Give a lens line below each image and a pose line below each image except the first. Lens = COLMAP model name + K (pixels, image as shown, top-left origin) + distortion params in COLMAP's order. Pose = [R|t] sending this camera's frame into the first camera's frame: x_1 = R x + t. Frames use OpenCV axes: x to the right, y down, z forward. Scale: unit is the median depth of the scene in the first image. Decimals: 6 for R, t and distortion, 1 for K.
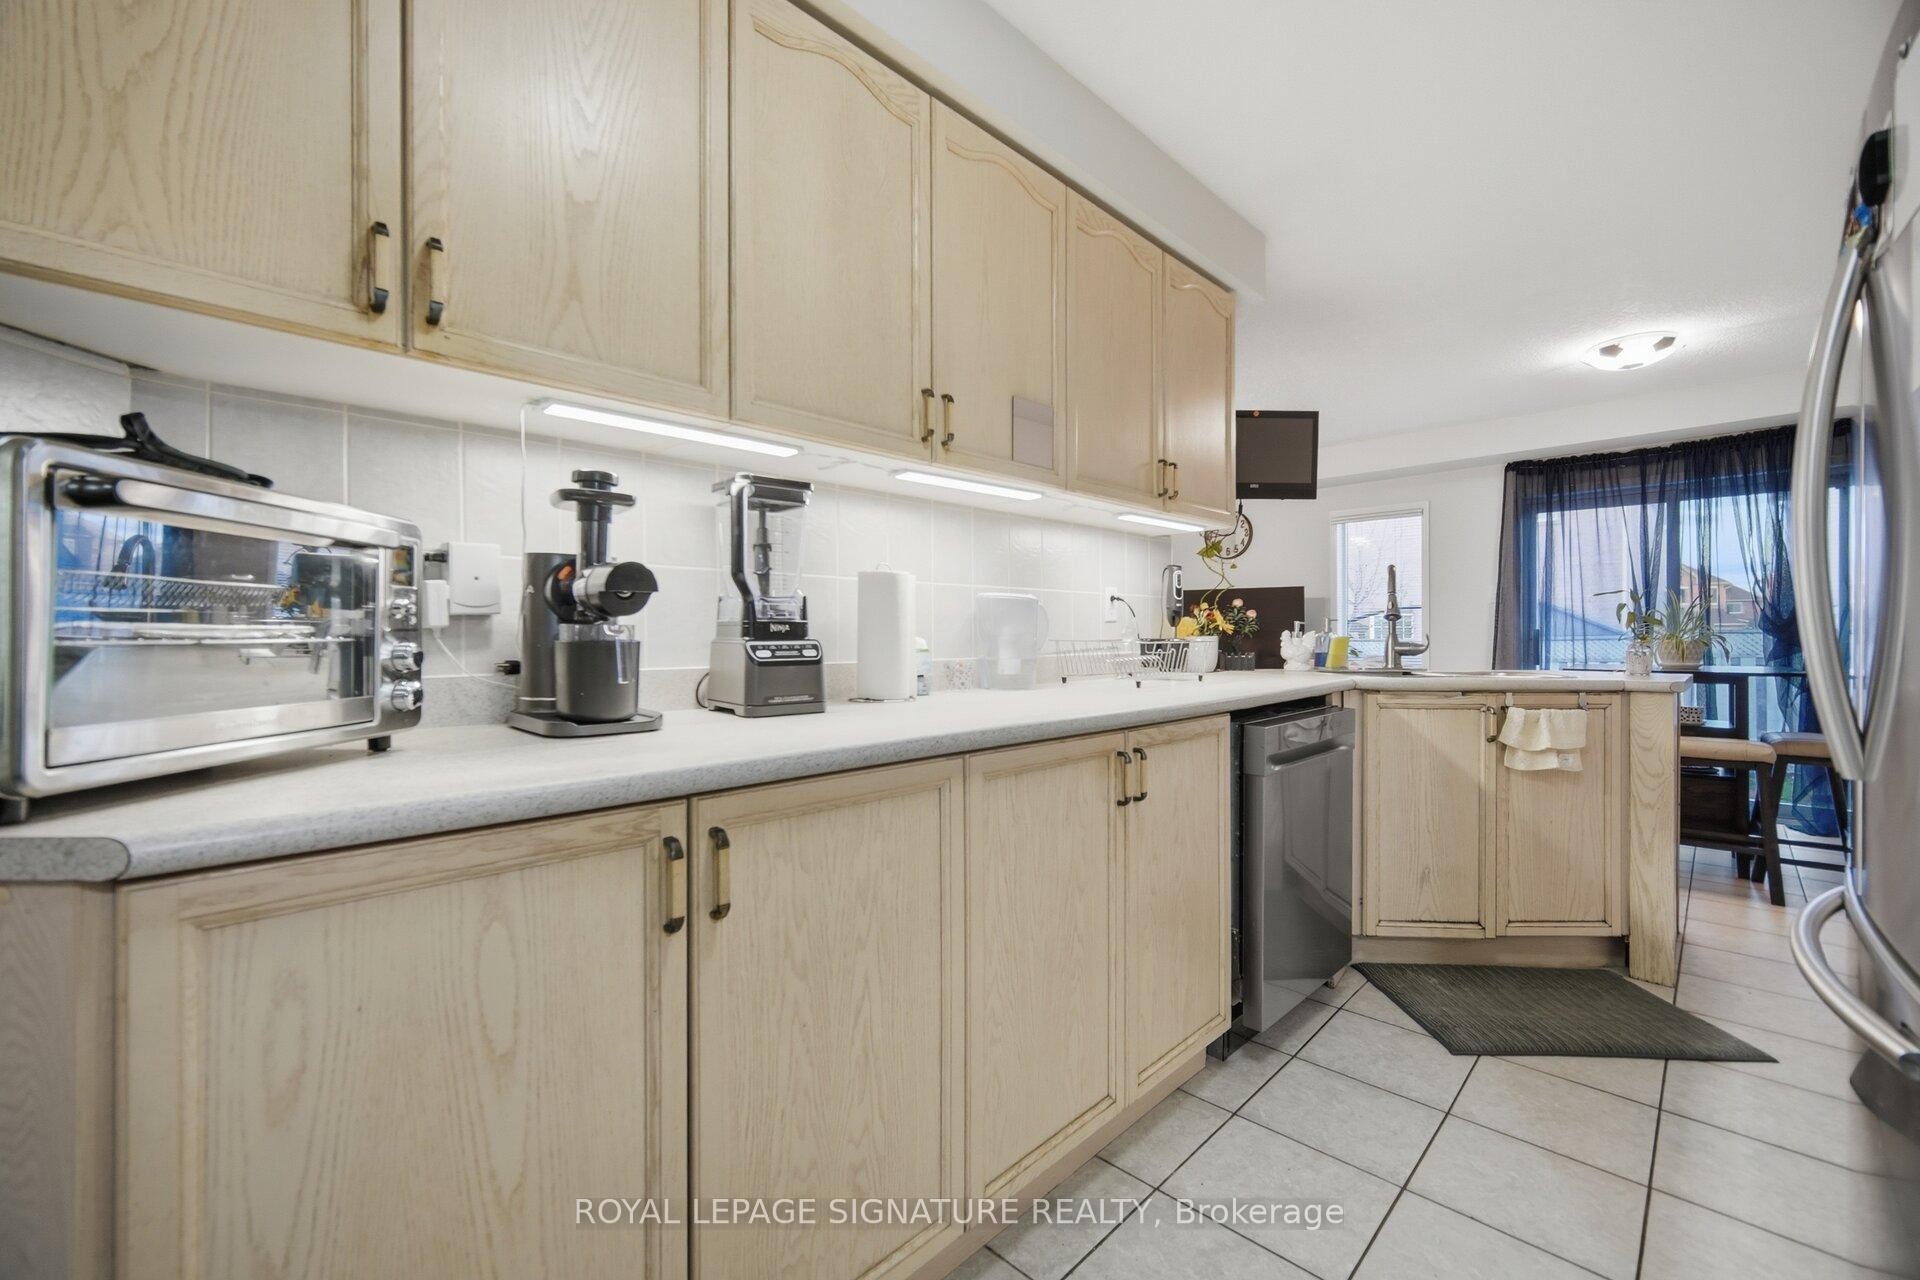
lens RADIAL K [[782.9, 0, 929.2], [0, 782.9, 636.6], [0, 0, 1]] dist [0.000241, 0.001526]
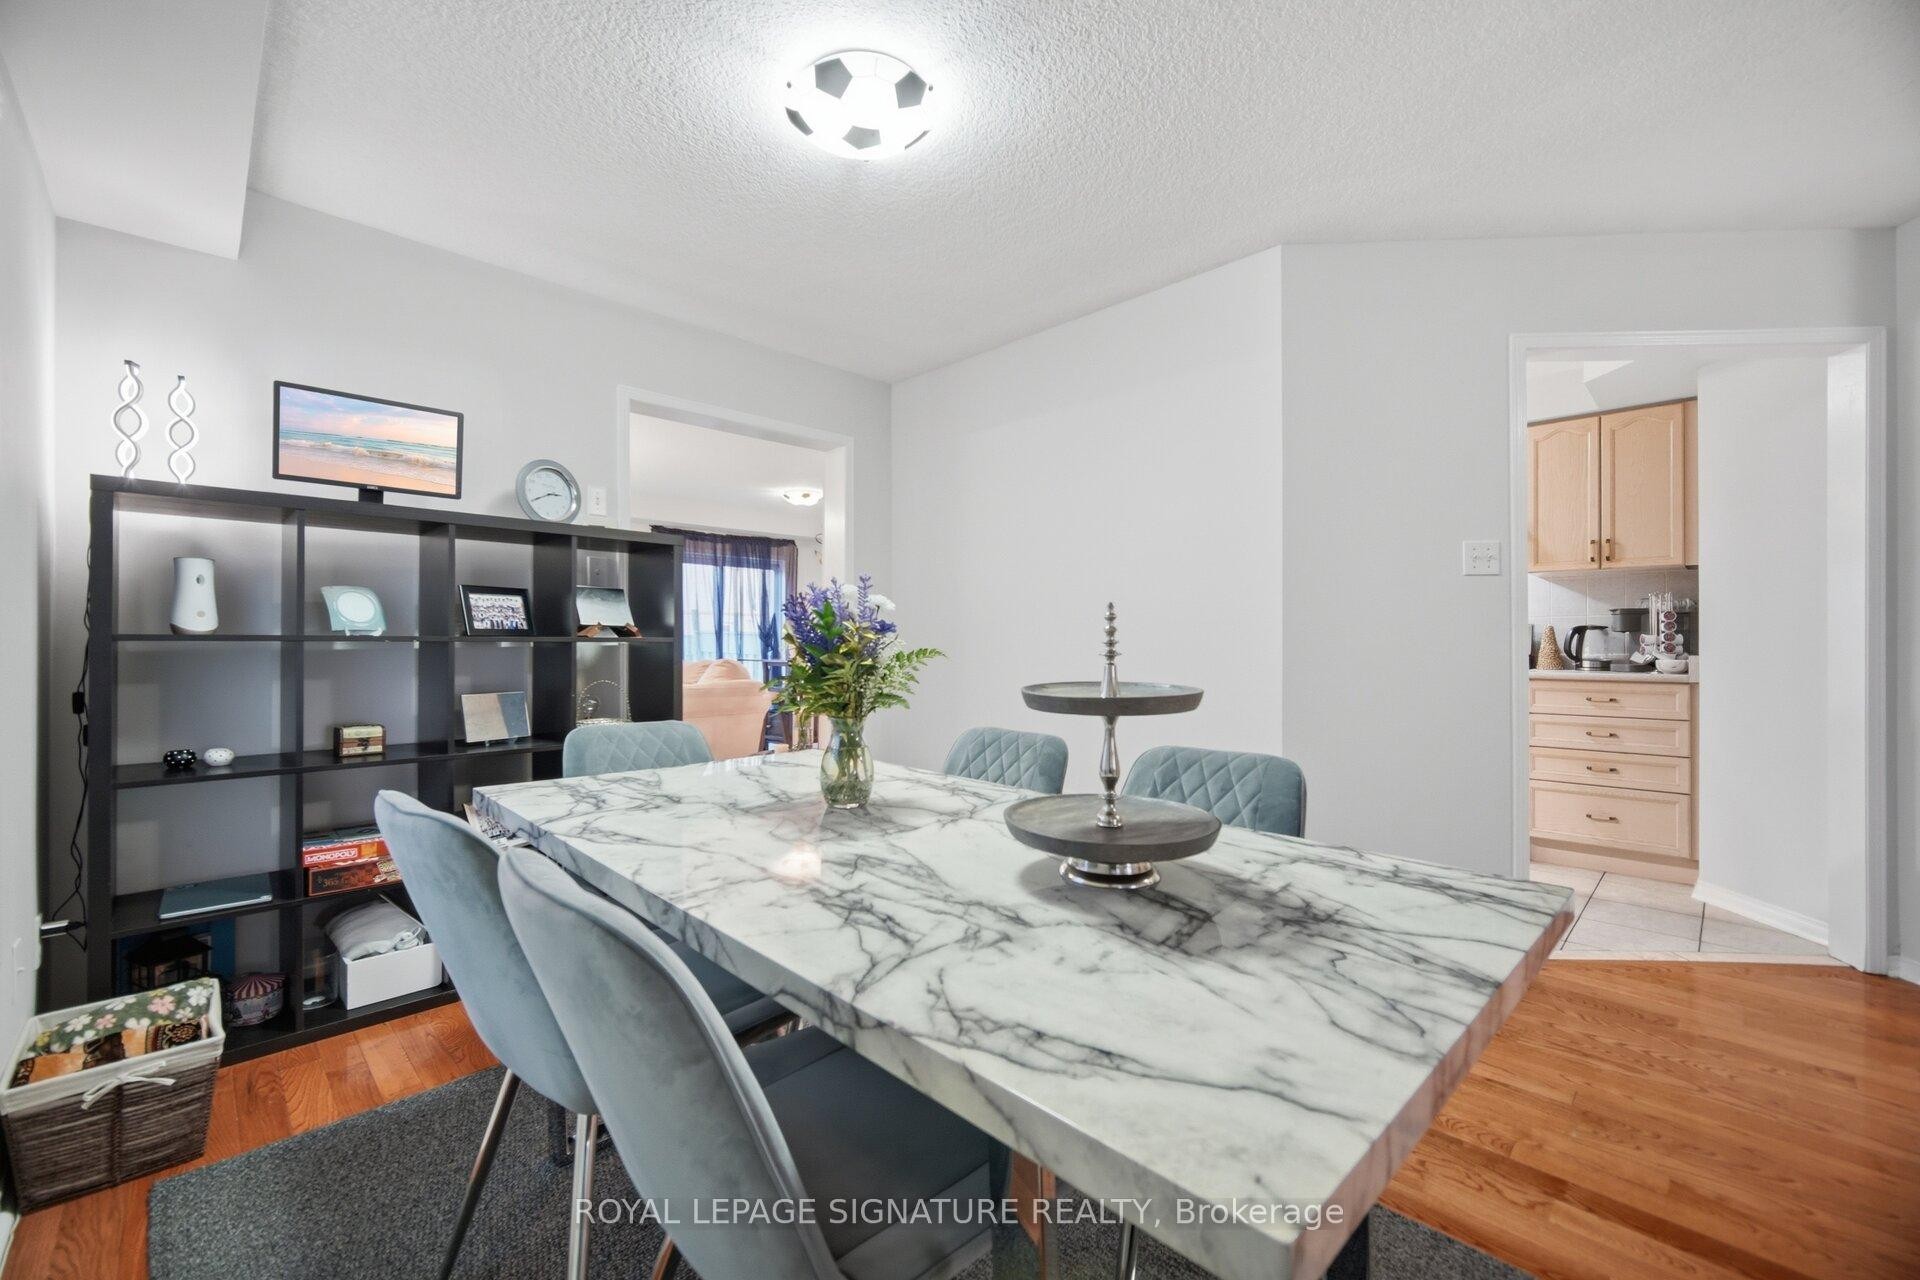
lens RADIAL K [[782.9, 0, 971.0], [0, 782.9, 642.4], [0, 0, 1]] dist [0.000241, 0.001526]
pose [[-0.021929, 0.001746, 0.999758, -1.508955], [-0.000470, 0.999998, -0.001757, 0.002678], [-0.999759, -0.000508, -0.021928, 0.893398]]
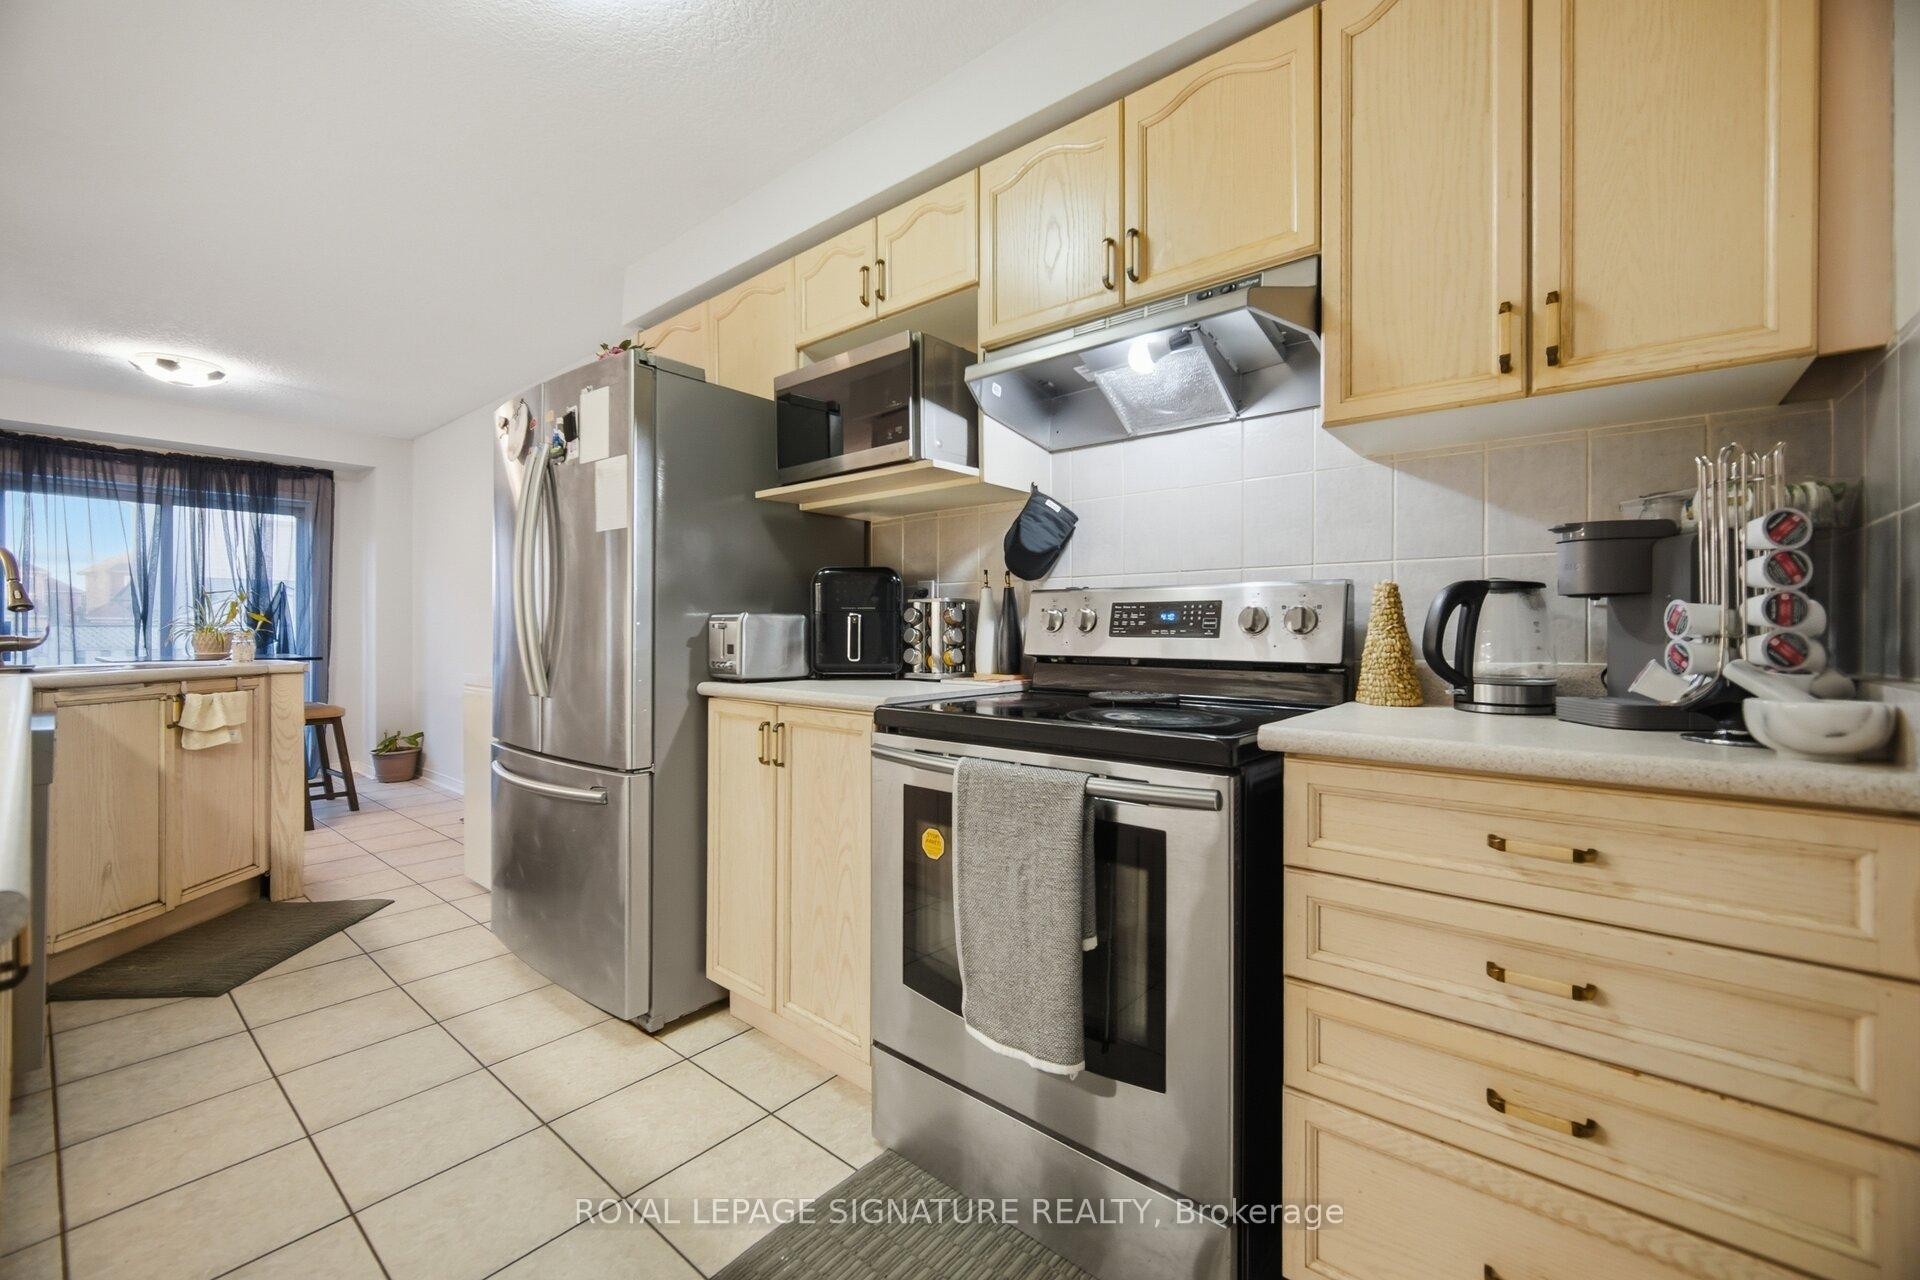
lens RADIAL K [[782.9, 0, 967.5], [0, 782.9, 630.1], [0, 0, 1]] dist [0.000241, 0.001526]
pose [[-0.106608, 0.000772, 0.994301, -0.454837], [-0.000947, 0.999999, -0.000877, 0.000818], [-0.994301, -0.001035, -0.106607, 0.030043]]
